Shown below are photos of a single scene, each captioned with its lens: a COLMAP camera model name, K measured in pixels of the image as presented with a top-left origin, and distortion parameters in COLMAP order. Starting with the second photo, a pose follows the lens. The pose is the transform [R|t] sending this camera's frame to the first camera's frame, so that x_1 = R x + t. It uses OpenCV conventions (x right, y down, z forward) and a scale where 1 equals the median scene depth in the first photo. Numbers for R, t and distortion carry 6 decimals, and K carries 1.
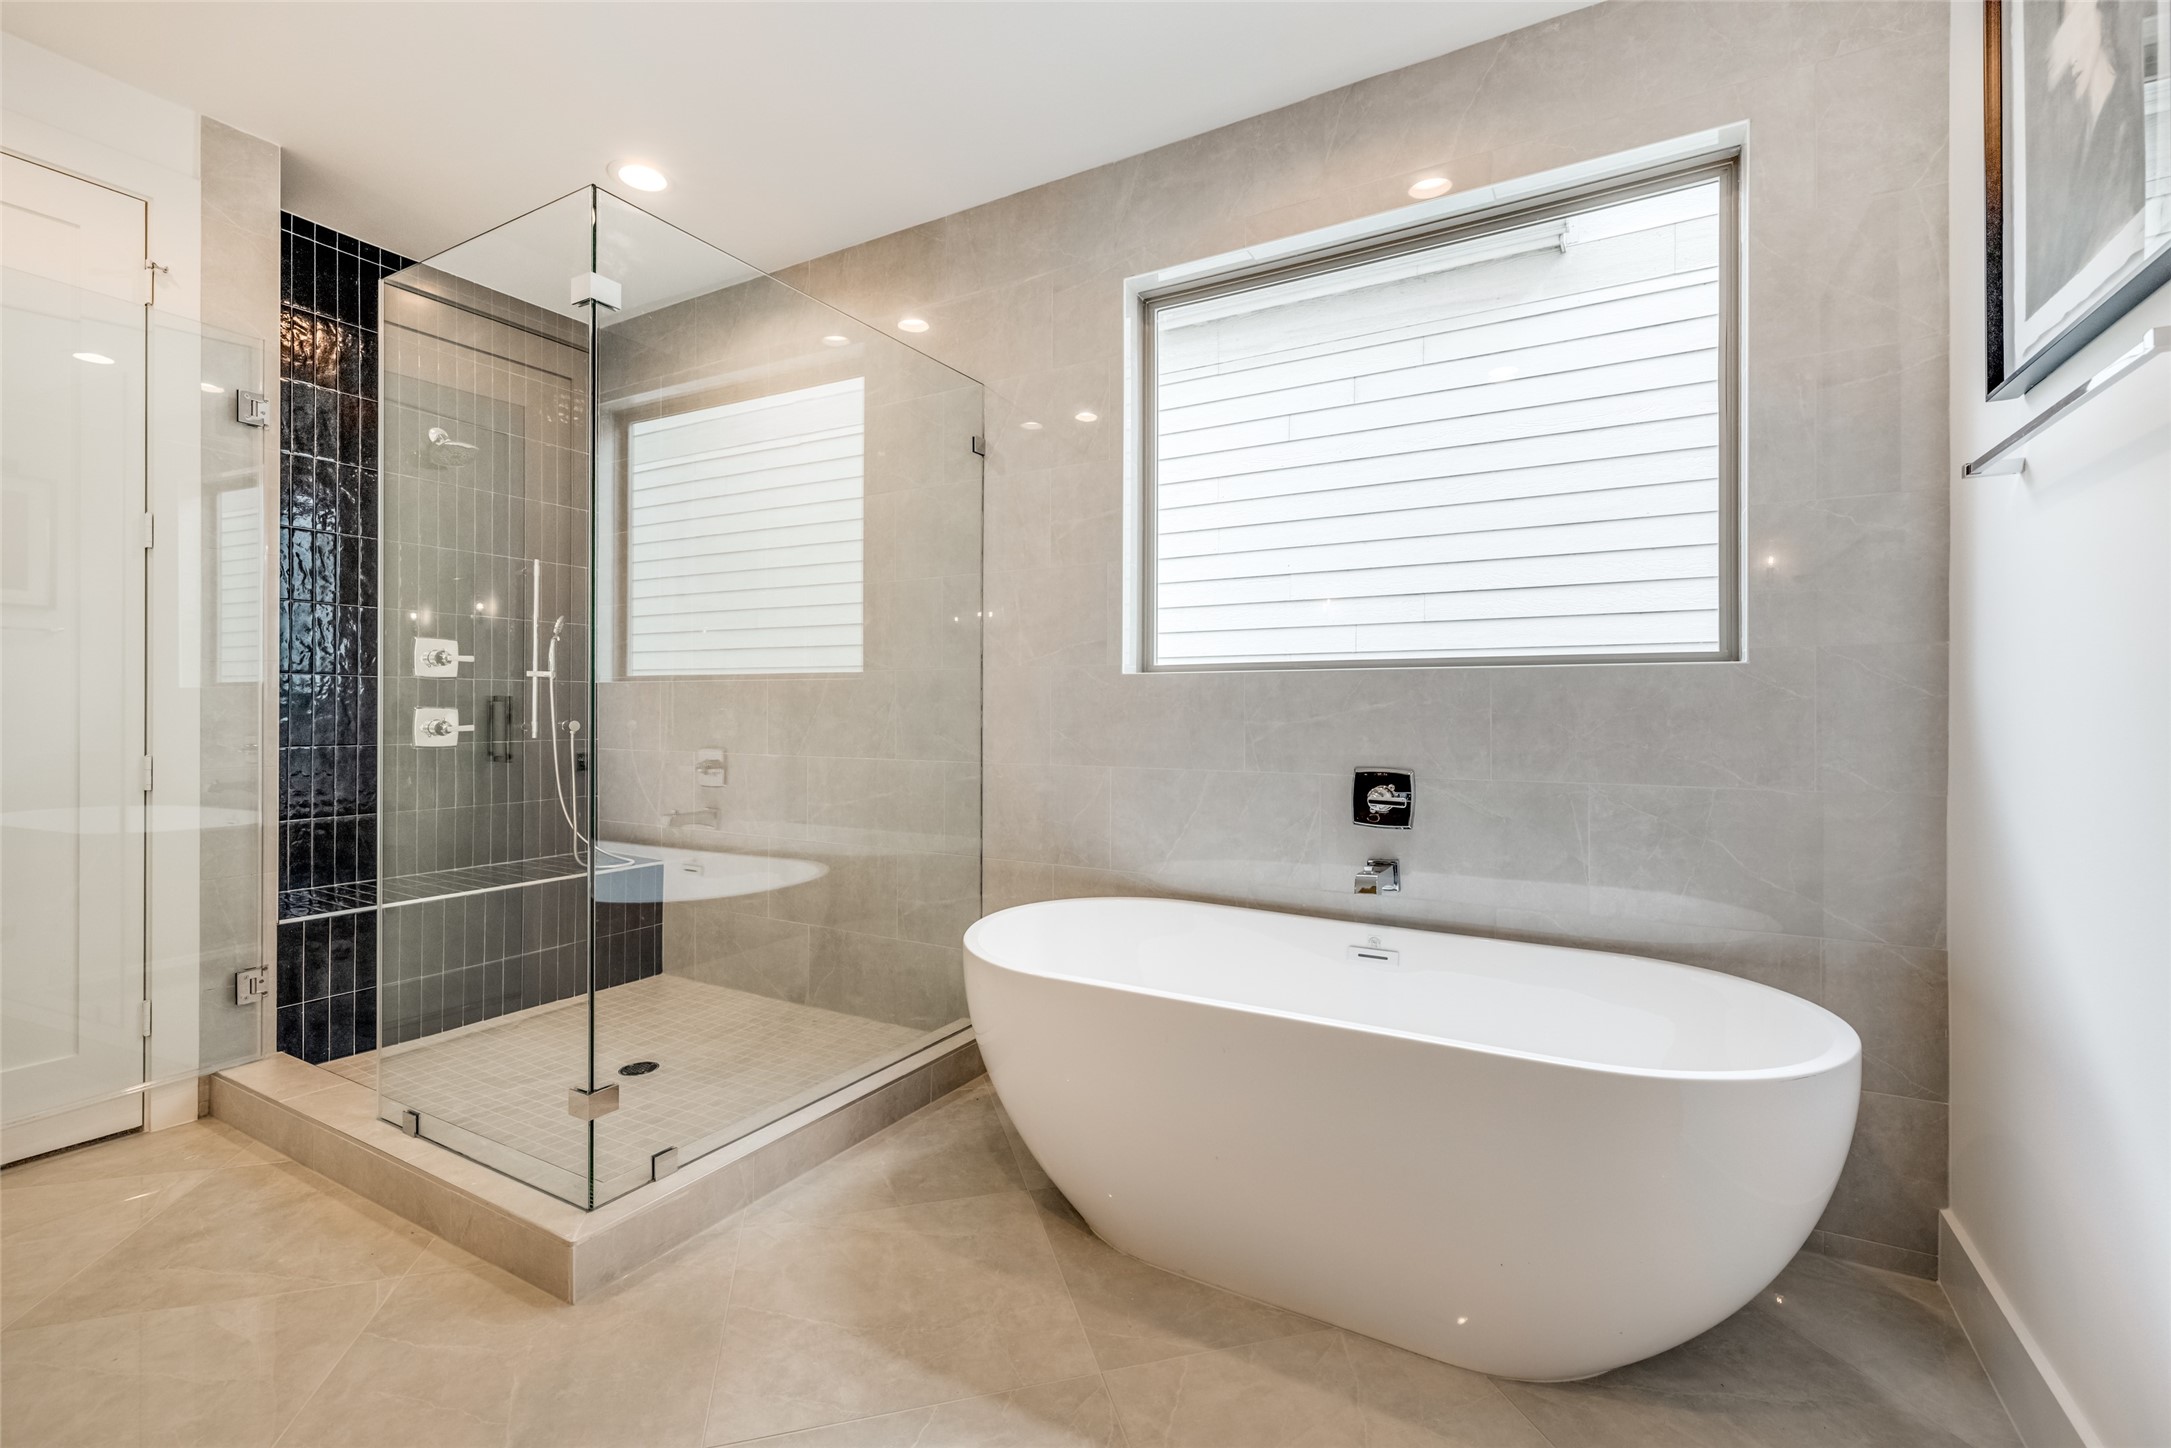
lens RADIAL K [[909.0, 0, 1095.7], [0, 909.0, 706.8], [0, 0, 1]] dist [-0.001998, 0.000517]
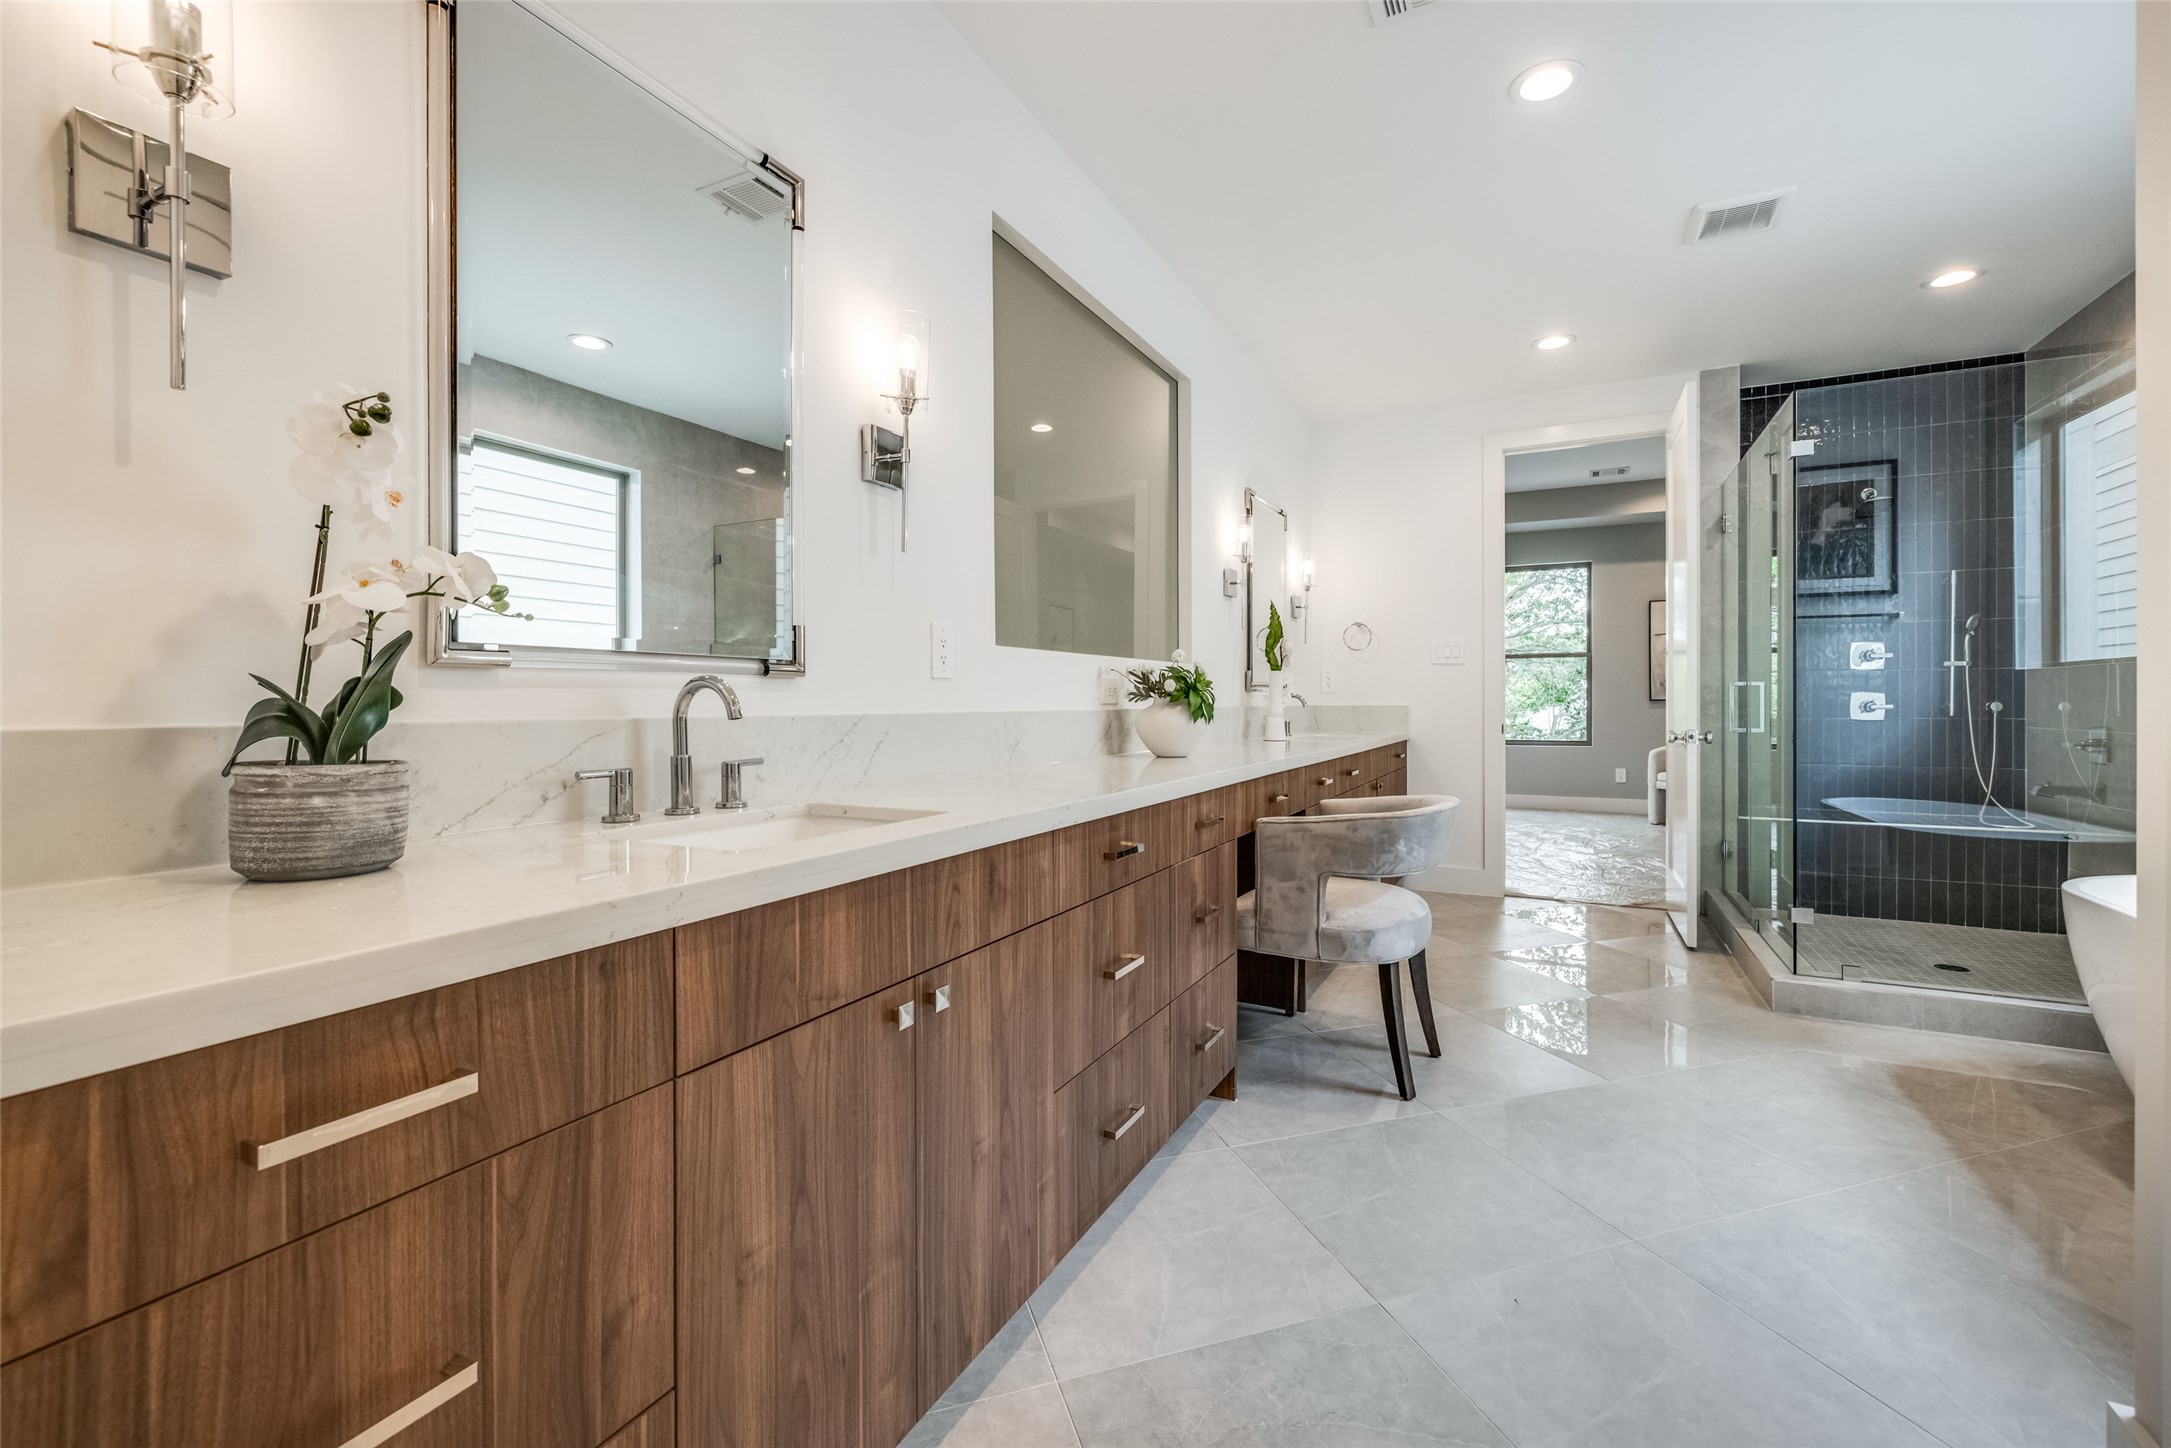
lens RADIAL K [[991.8, 0, 1102.5], [0, 991.8, 721.3], [0, 0, 1]] dist [-0.000157, 0.000247]
pose [[0.069026, 0.018581, -0.997442, 0.687526], [0.006006, 0.999801, 0.019040, 0.010274], [0.997597, -0.007305, 0.068901, -0.255025]]
